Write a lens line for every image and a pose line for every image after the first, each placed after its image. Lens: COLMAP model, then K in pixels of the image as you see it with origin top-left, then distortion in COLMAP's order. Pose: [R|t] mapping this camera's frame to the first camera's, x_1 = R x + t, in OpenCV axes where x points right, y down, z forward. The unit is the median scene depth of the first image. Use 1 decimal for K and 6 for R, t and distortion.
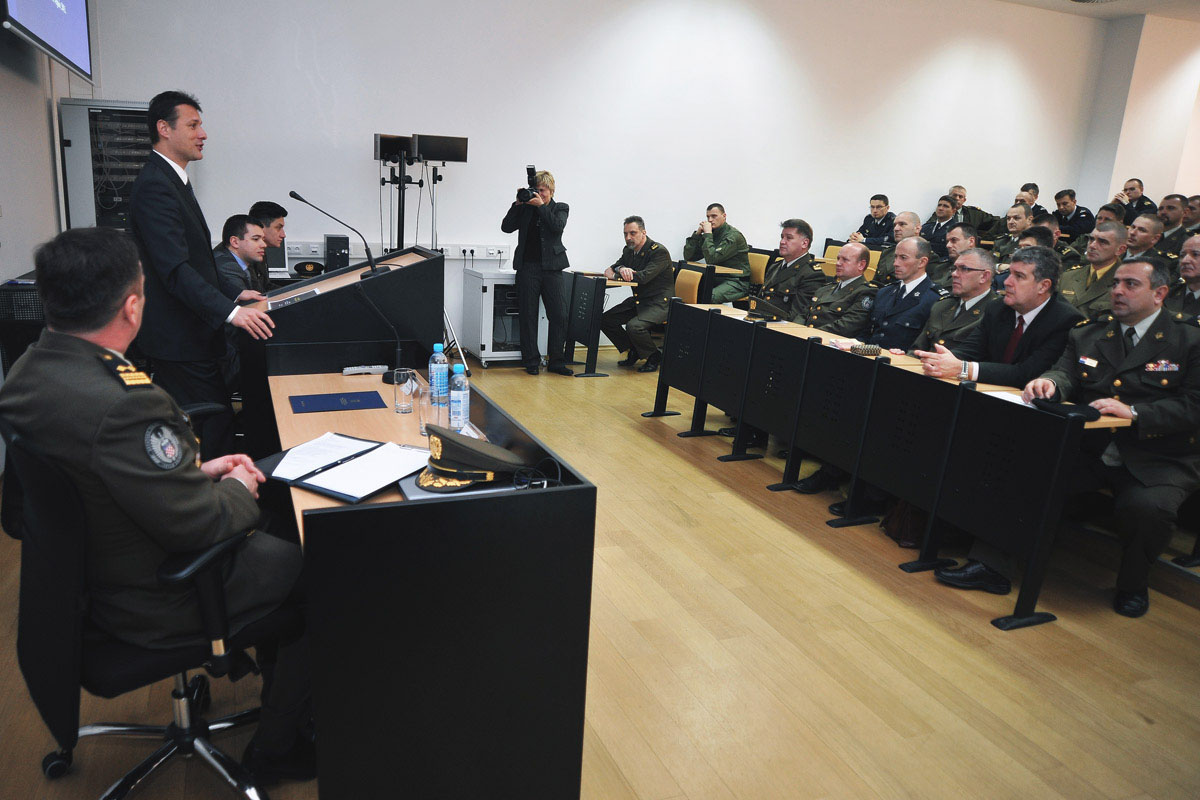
lens RADIAL K [[881.0, 0, 550.8], [0, 881.0, 399.7], [0, 0, 1]] dist [-0.150847, 0.104548]
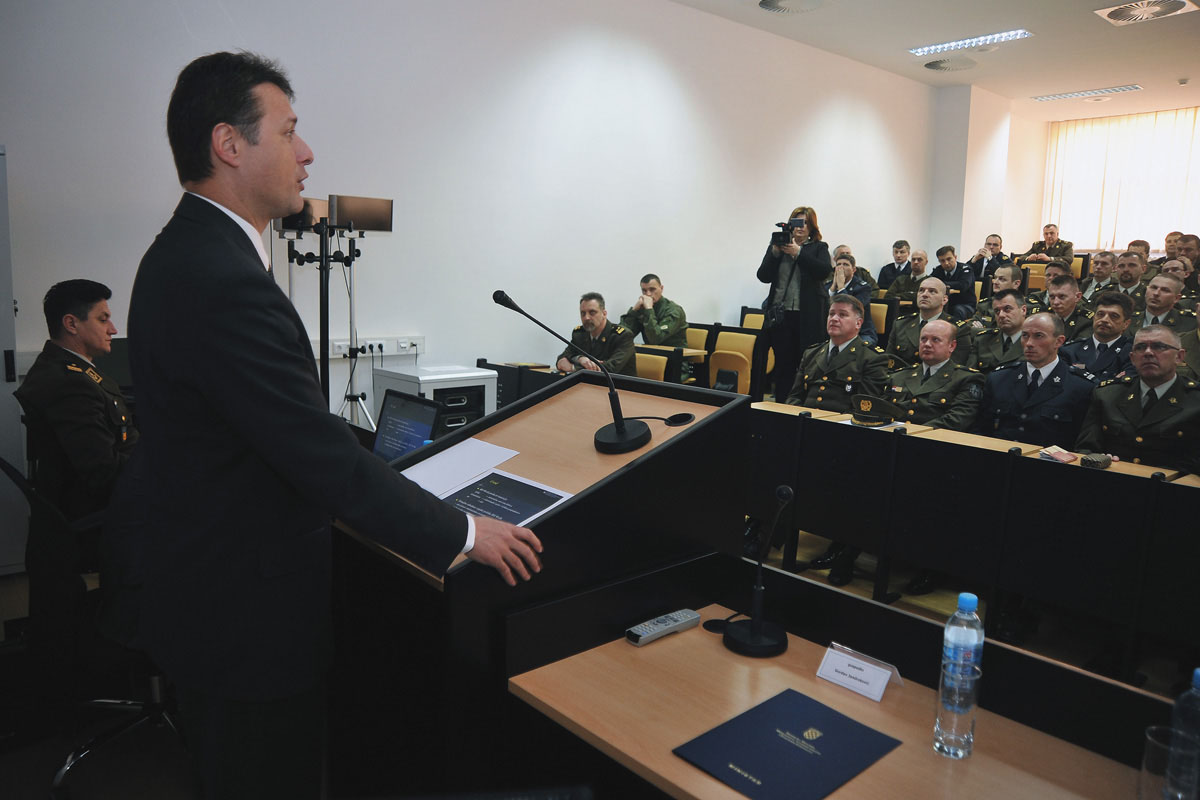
lens RADIAL K [[881.0, 0, 550.8], [0, 881.0, 399.7], [0, 0, 1]] dist [-0.150847, 0.104548]
pose [[0.944610, -0.073640, 0.319826, -0.331577], [0.096328, 0.993791, -0.055683, -0.108909], [-0.313739, 0.083407, 0.945839, 0.379787]]
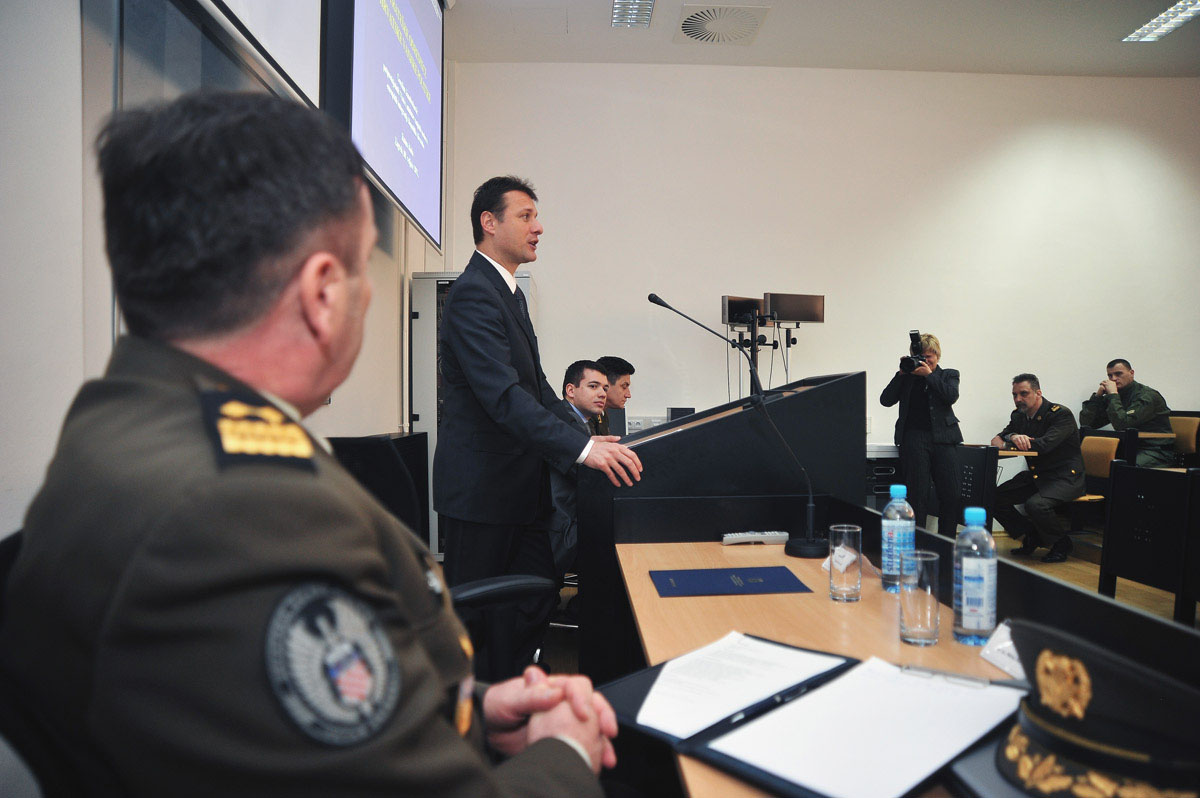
lens RADIAL K [[824.8, 0, 600.0], [0, 824.8, 399.0], [0, 0, 1]] dist [-0.134629, 0.102538]
pose [[0.951286, -0.041748, -0.305470, -0.094175], [-0.031699, 0.972295, -0.231600, 0.008872], [0.306675, 0.230001, 0.923607, 0.258930]]
